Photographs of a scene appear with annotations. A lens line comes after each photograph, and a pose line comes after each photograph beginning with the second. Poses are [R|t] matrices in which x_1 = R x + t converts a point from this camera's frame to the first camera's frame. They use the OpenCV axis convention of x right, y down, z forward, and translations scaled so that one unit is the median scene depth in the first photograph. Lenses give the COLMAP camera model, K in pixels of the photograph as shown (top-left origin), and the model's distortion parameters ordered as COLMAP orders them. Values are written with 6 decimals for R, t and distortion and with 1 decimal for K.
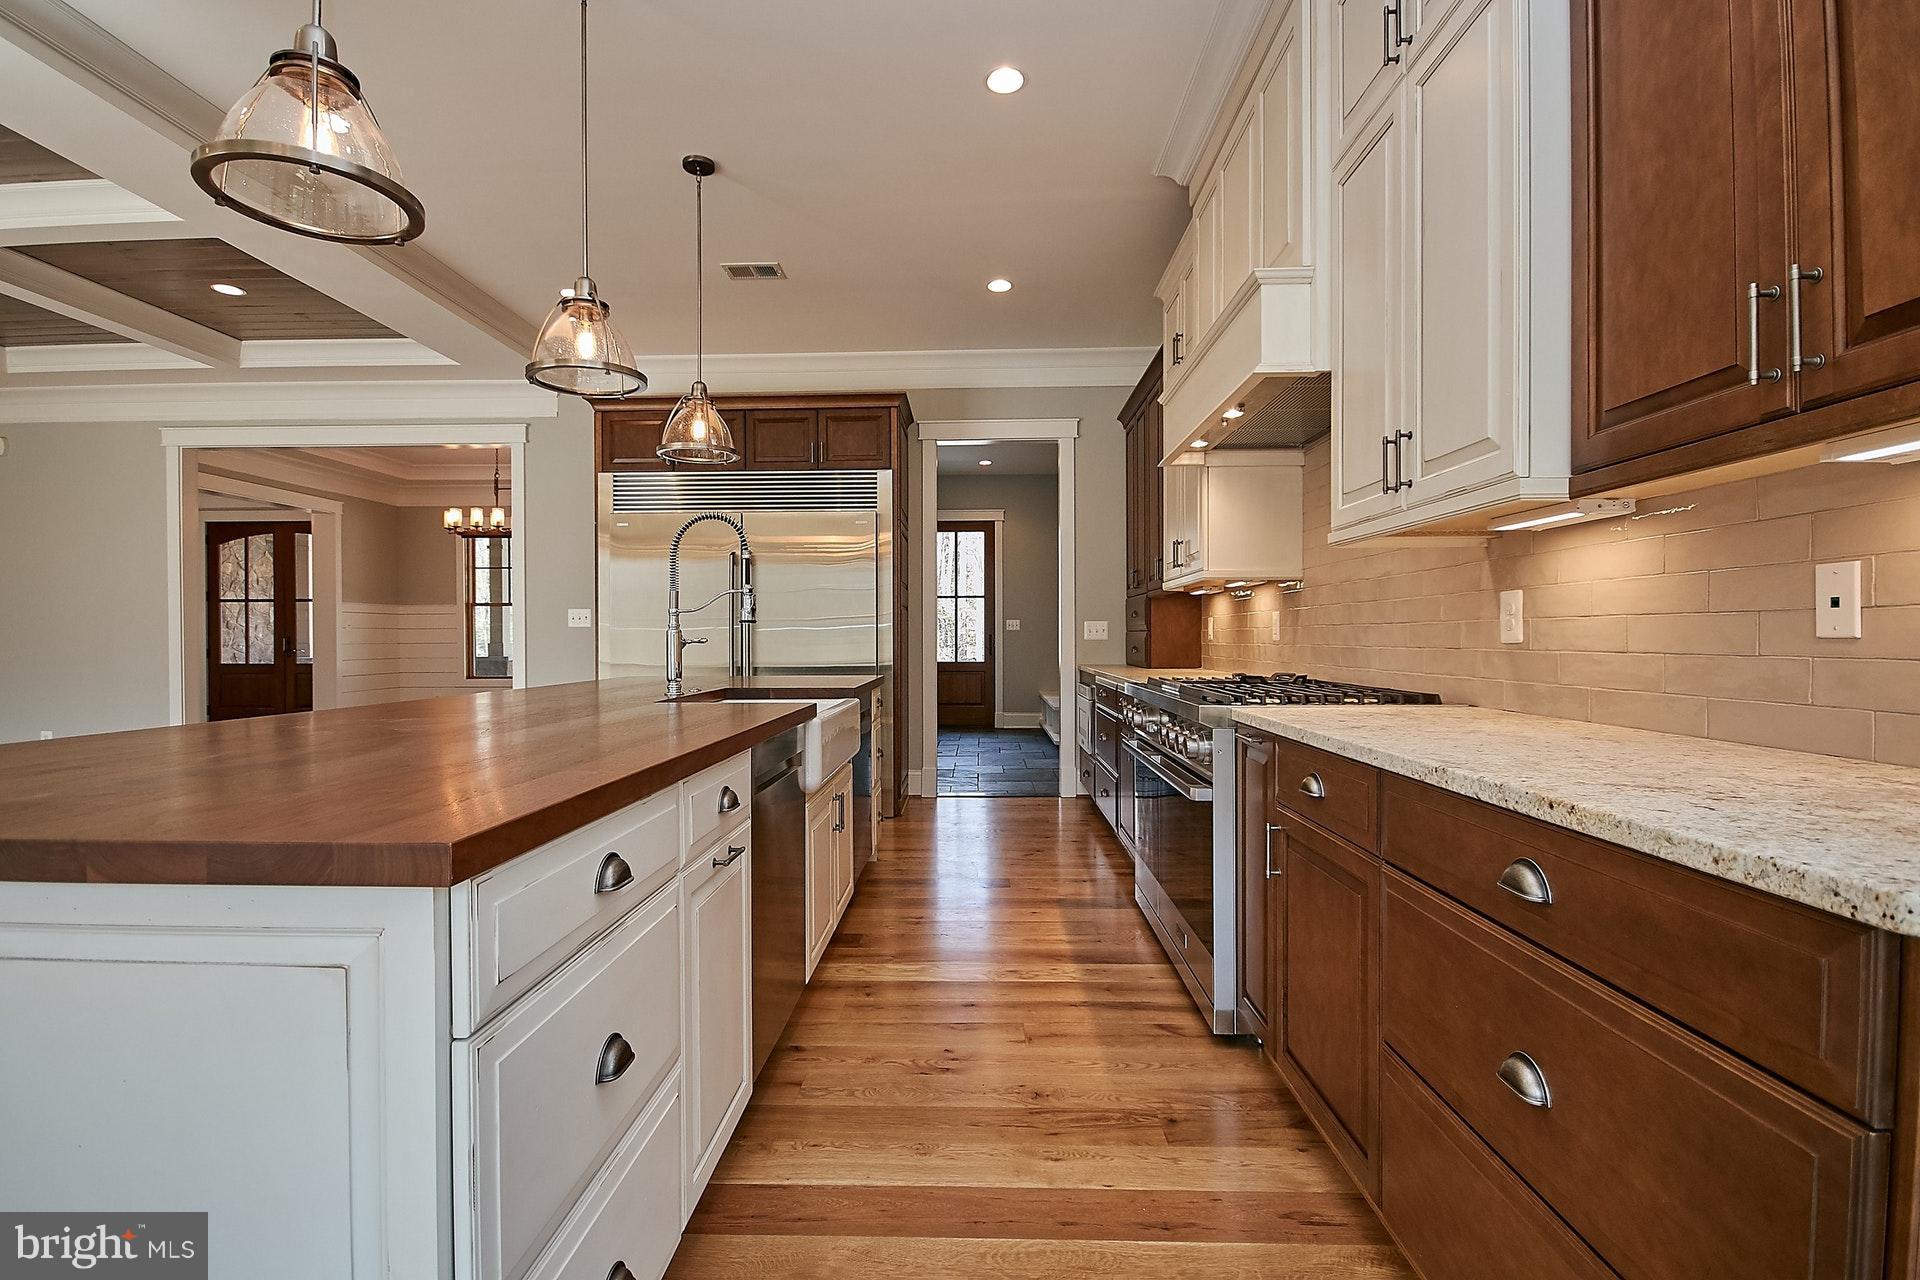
lens RADIAL K [[882.9, 0, 952.3], [0, 882.9, 629.4], [0, 0, 1]] dist [0.000454, -0.000694]
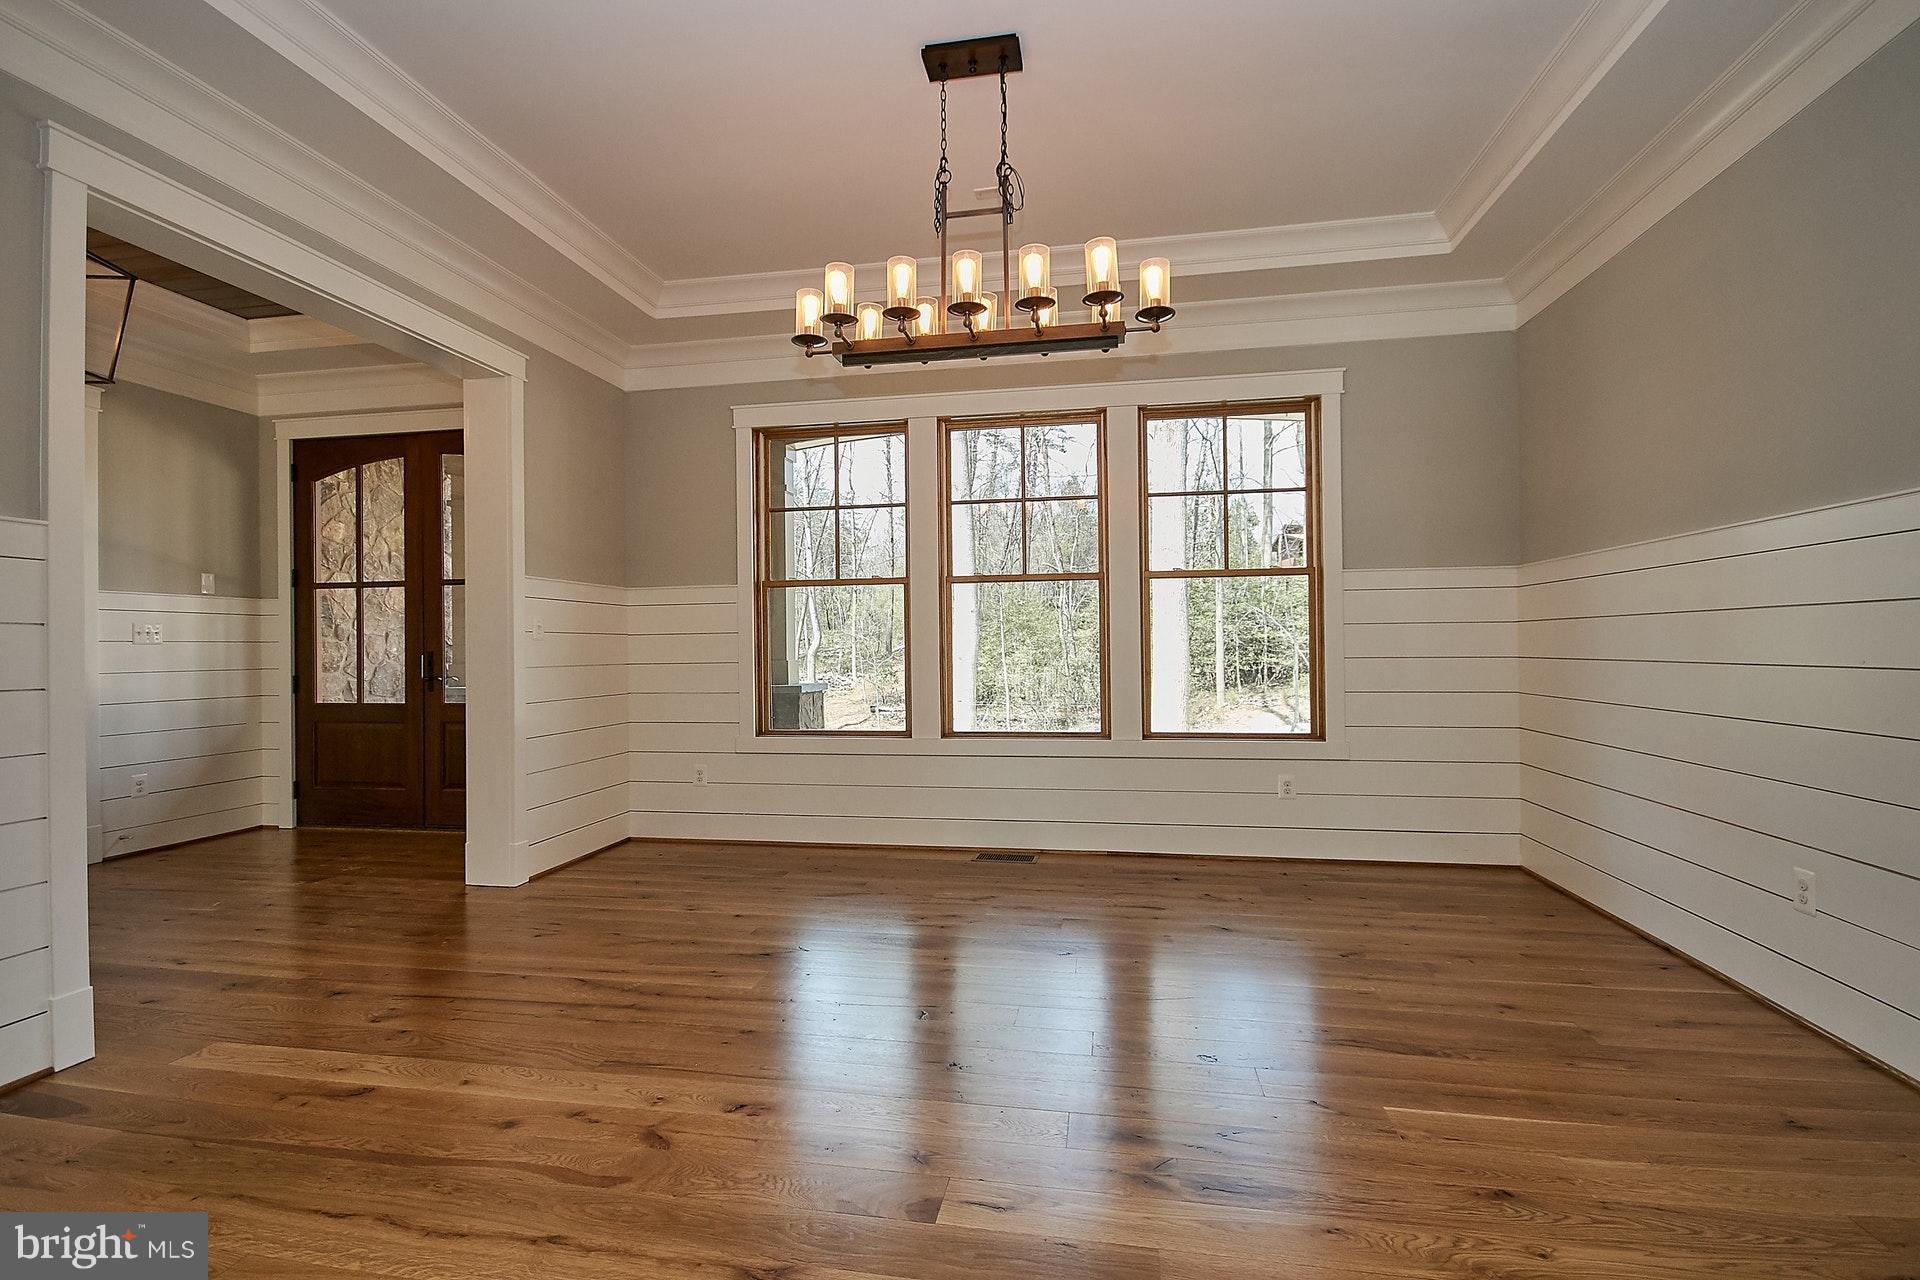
lens RADIAL K [[882.9, 0, 951.1], [0, 882.9, 647.6], [0, 0, 1]] dist [0.000454, -0.000694]
pose [[0.989222, -0.004427, -0.146357, -0.366894], [0.005778, 0.999945, 0.008808, 0.003013], [0.146310, -0.009559, 0.989193, 0.523860]]
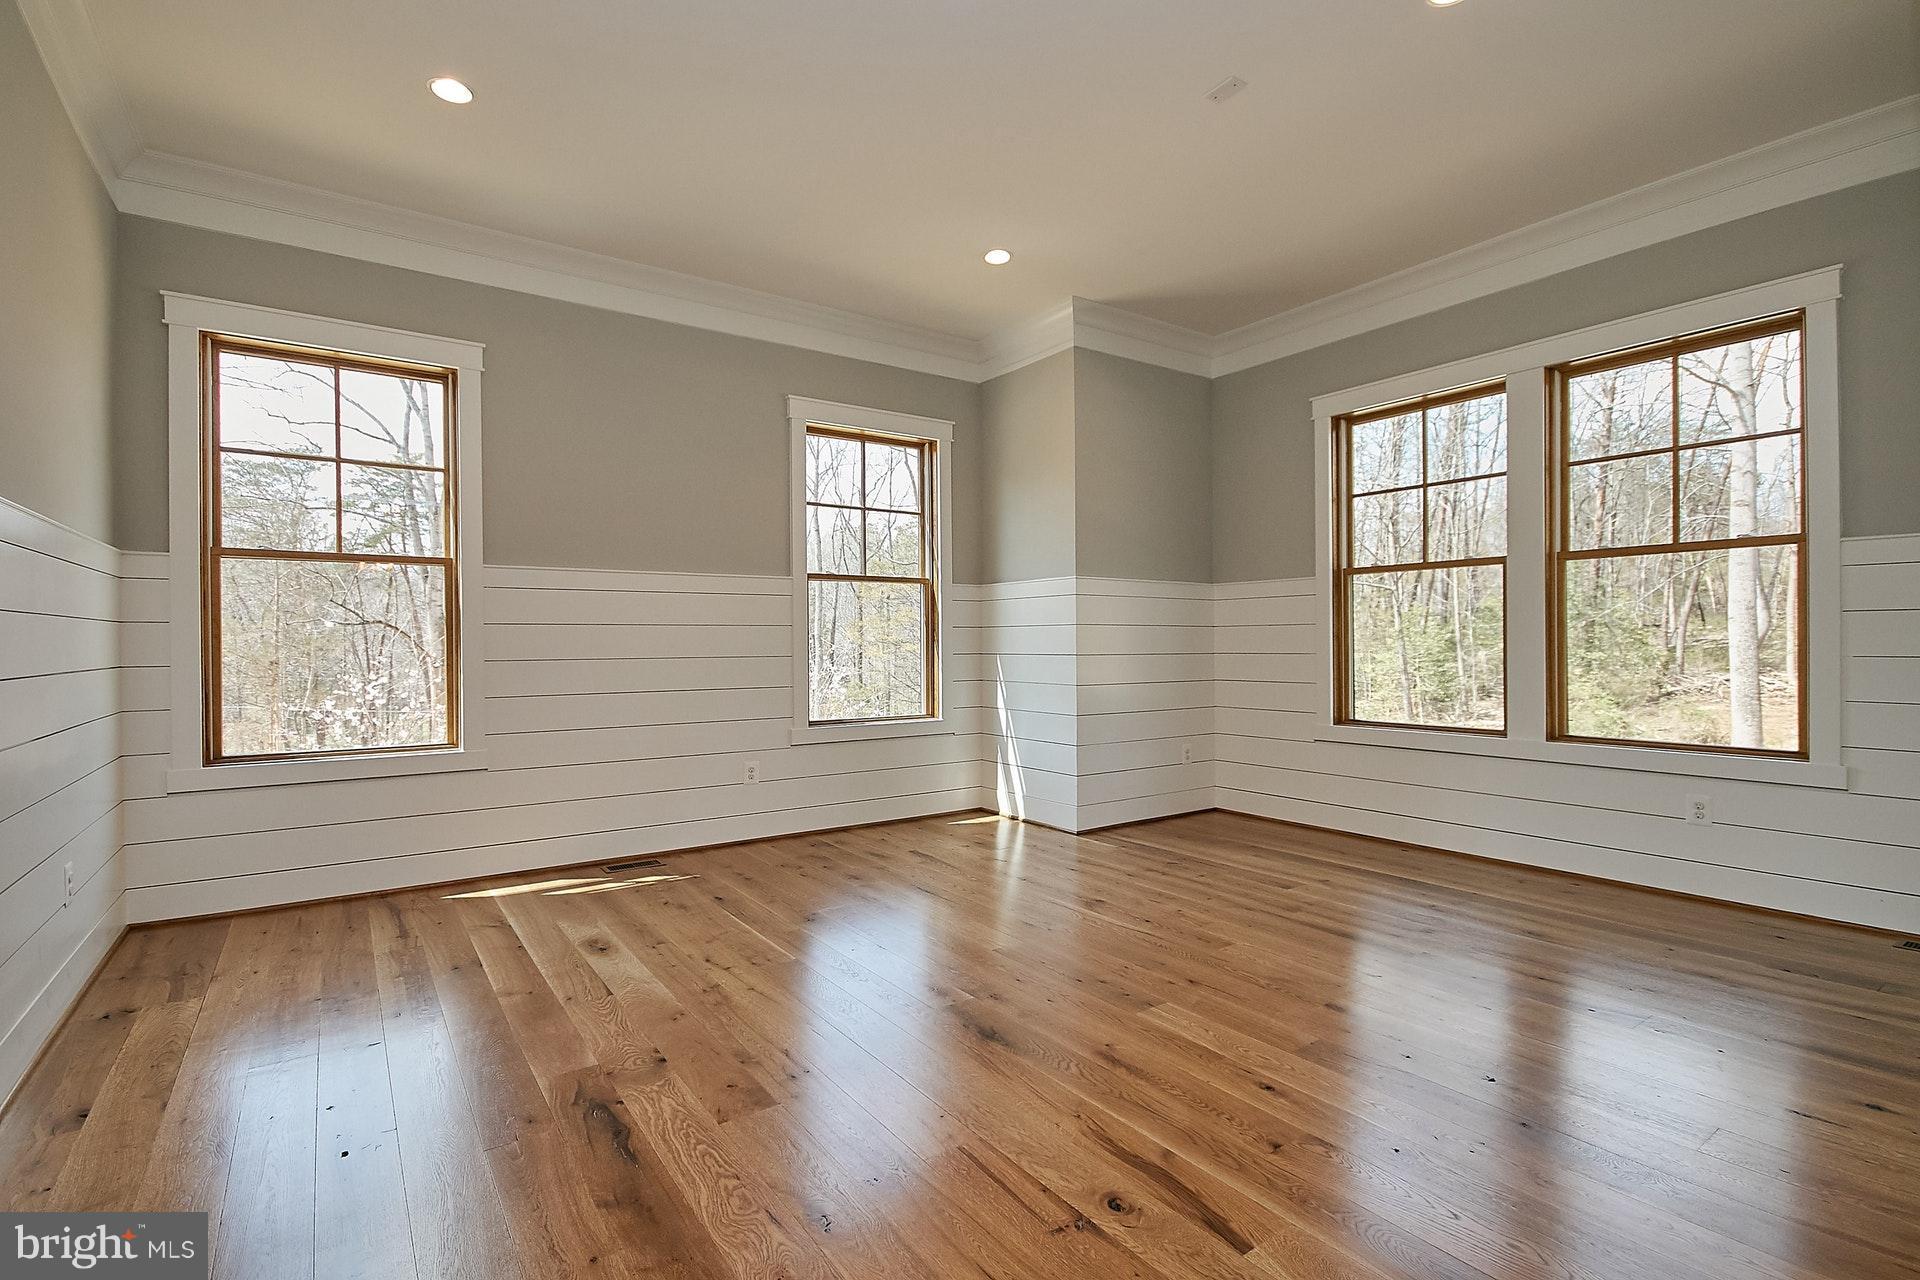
lens RADIAL K [[882.9, 0, 924.4], [0, 882.9, 648.7], [0, 0, 1]] dist [0.000454, -0.000694]
pose [[0.577062, 0.005322, -0.816683, -0.277121], [0.013125, 0.999789, 0.015789, 0.002703], [0.816595, -0.019830, 0.576871, 0.522161]]
